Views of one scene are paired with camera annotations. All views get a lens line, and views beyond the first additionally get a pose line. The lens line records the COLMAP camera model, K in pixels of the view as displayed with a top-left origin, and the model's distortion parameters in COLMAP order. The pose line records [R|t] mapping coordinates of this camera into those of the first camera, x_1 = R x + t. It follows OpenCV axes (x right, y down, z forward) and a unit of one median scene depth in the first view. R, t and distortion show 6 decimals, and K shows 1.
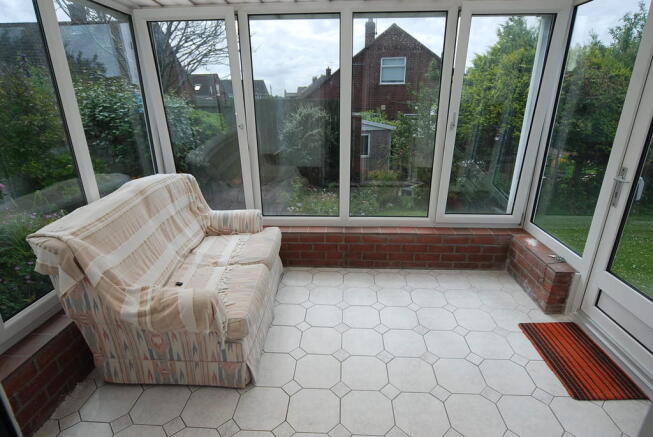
lens RADIAL K [[345.0, 0, 326.5], [0, 345.0, 218.5], [0, 0, 1]] dist [-0.001289, -0.000166]
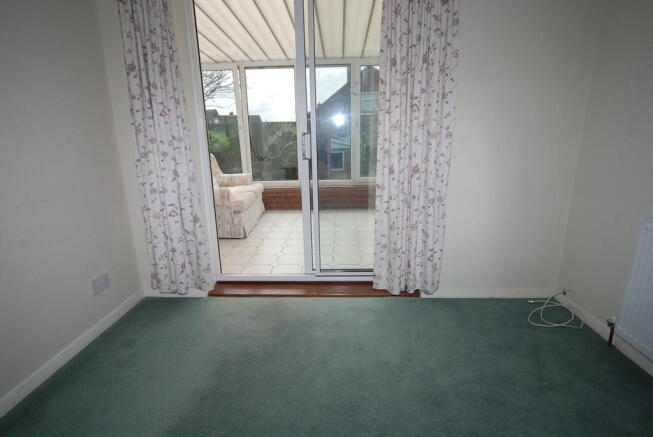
lens RADIAL K [[355.2, 0, 326.5], [0, 355.2, 218.5], [0, 0, 1]] dist [-0.000029, -0.000010]
pose [[0.999834, -0.016831, 0.006993, 0.171510], [0.017446, 0.994840, -0.099948, 0.386185], [-0.005275, 0.100053, 0.994968, -0.760232]]
